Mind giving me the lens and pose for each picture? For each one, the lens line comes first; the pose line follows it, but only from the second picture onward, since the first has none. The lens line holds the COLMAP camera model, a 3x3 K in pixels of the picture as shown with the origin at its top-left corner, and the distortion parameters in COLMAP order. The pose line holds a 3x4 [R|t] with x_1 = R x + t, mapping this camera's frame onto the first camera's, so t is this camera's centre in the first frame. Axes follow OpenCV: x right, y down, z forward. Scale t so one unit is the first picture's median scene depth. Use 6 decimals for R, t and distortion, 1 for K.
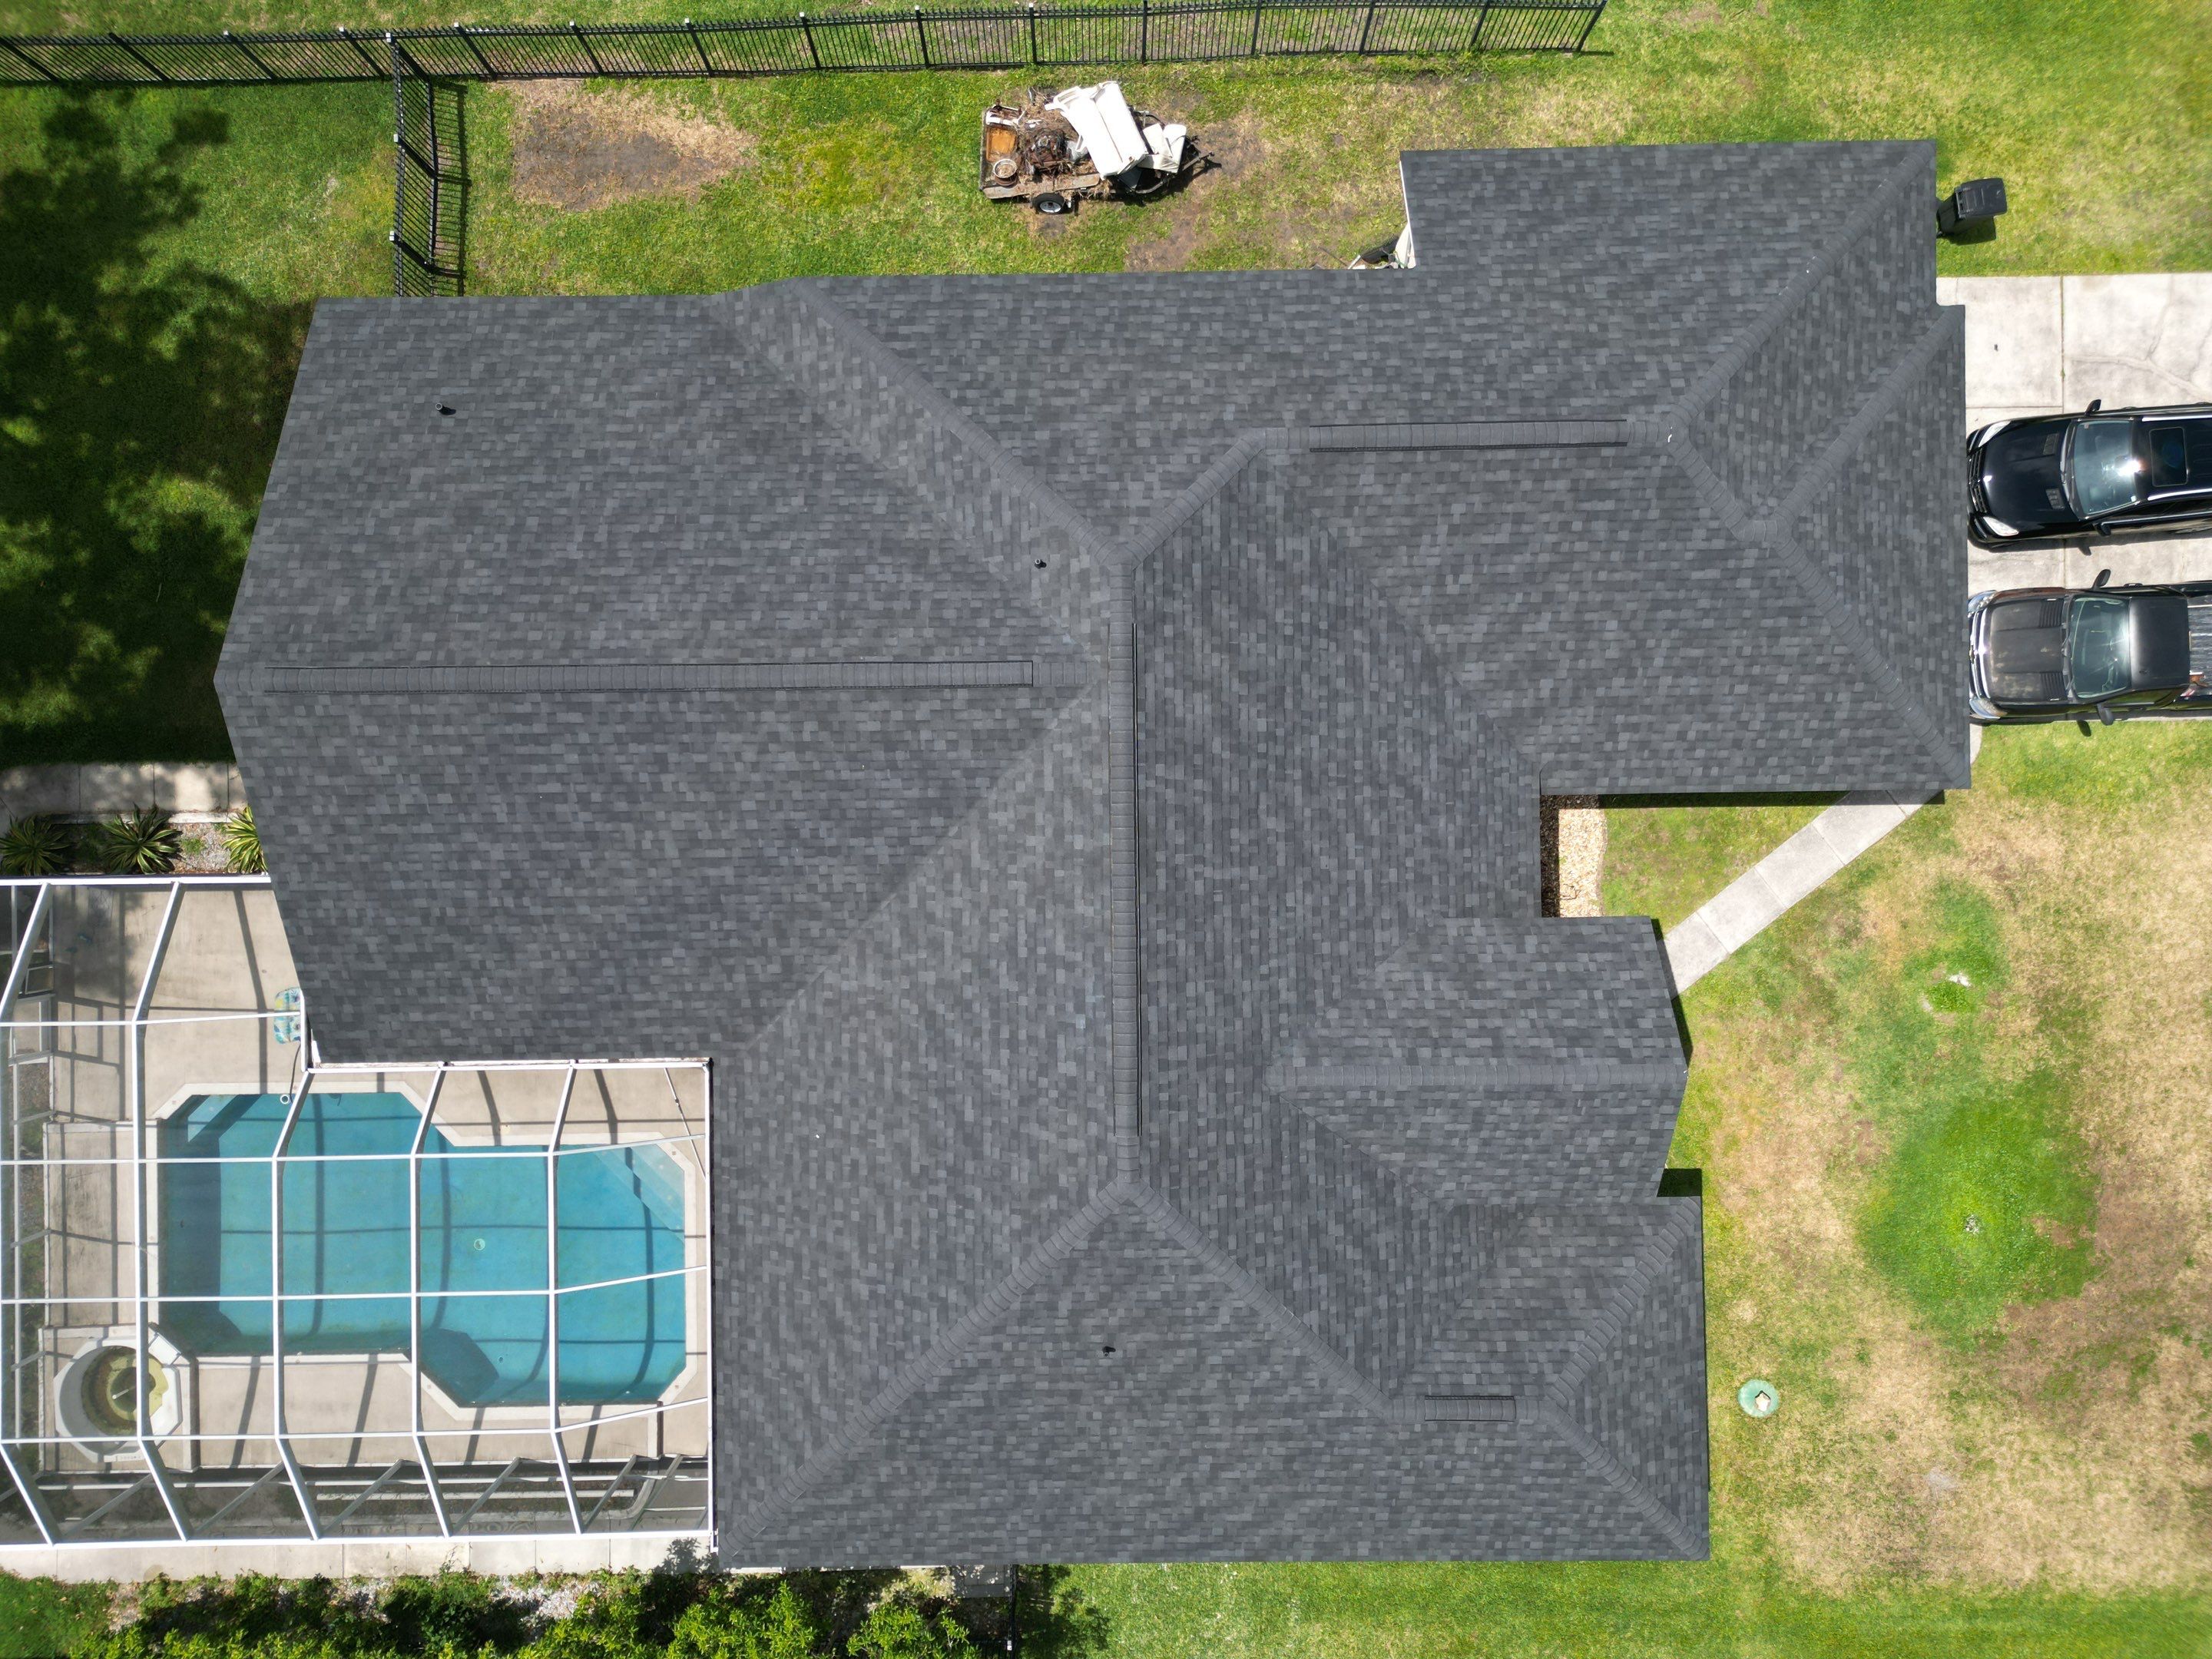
lens RADIAL K [[1555.5, 0, 1089.3], [0, 1555.5, 832.4], [0, 0, 1]] dist [0.065267, -0.059491]
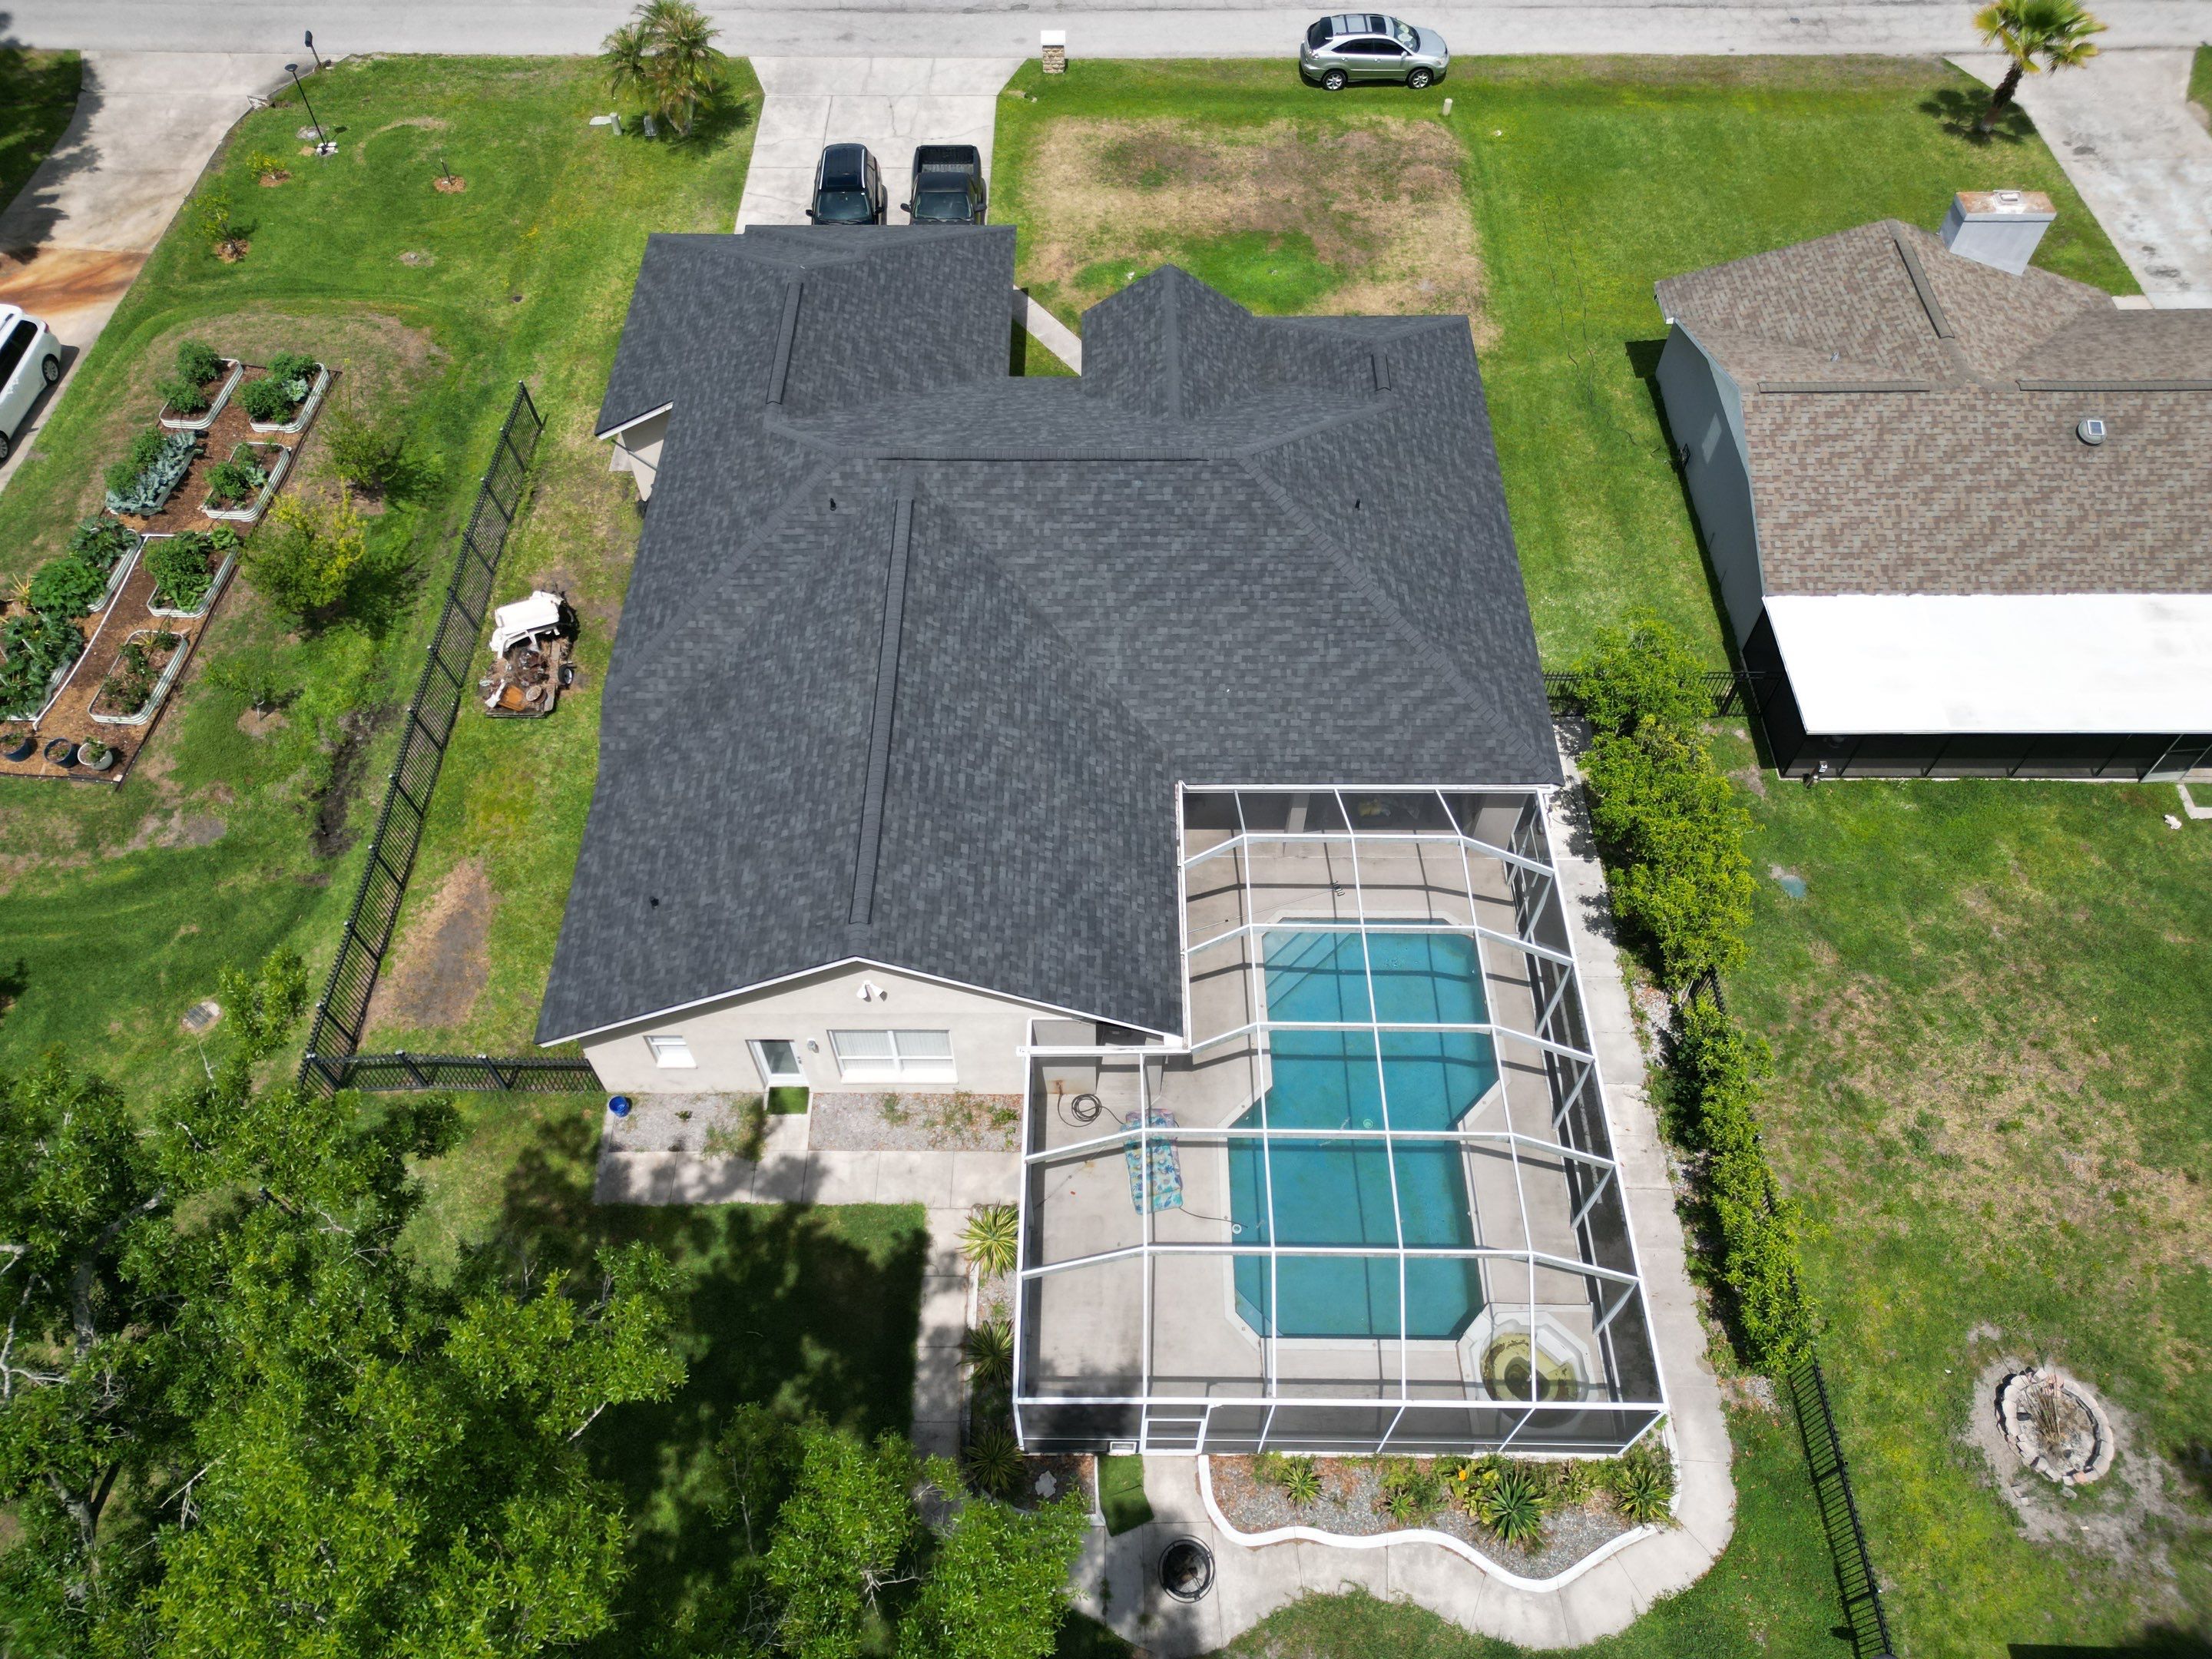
lens RADIAL K [[1555.5, 0, 1086.7], [0, 1555.5, 819.9], [0, 0, 1]] dist [0.065267, -0.059491]
pose [[0.020590, -0.810175, 0.585826, -0.960928], [0.999769, 0.013077, -0.017054, 0.084750], [0.006156, 0.586042, 0.810257, -0.038717]]
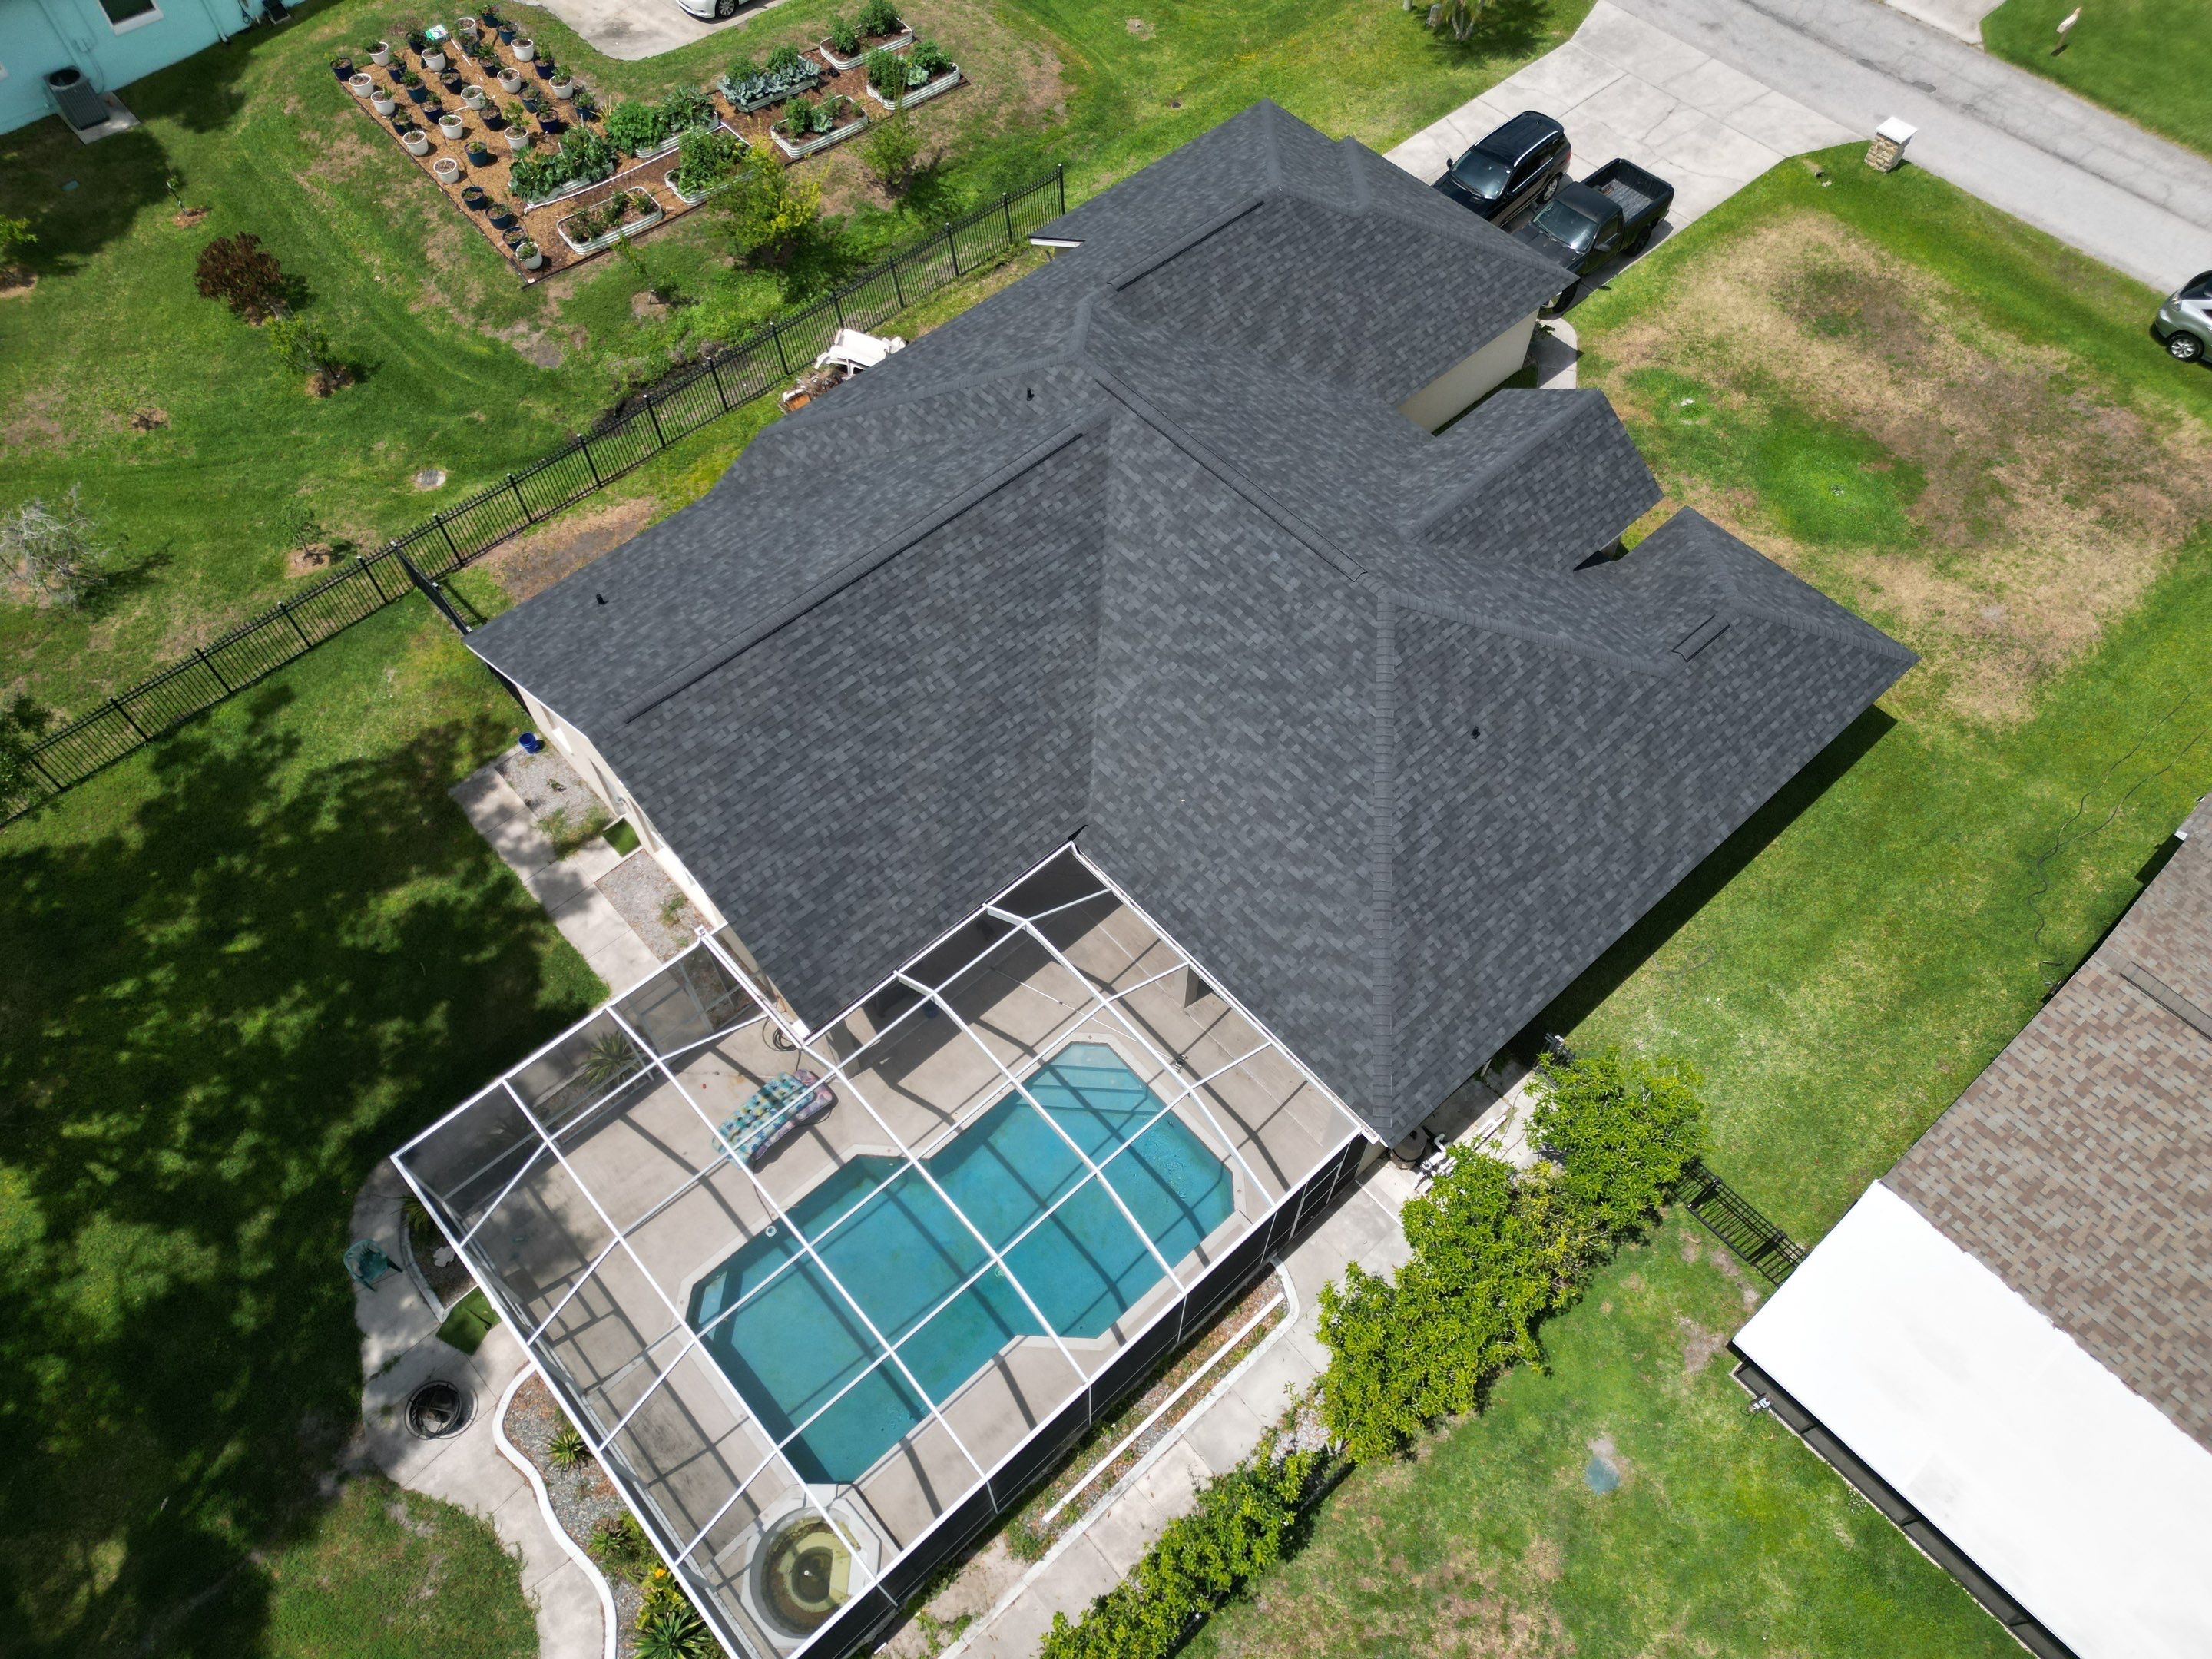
lens RADIAL K [[1555.5, 0, 1088.8], [0, 1555.5, 825.7], [0, 0, 1]] dist [0.065267, -0.059491]
pose [[0.754910, -0.554925, 0.349528, -0.592664], [0.655817, 0.635536, -0.407429, 0.582412], [0.003955, 0.536799, 0.843701, -0.004106]]
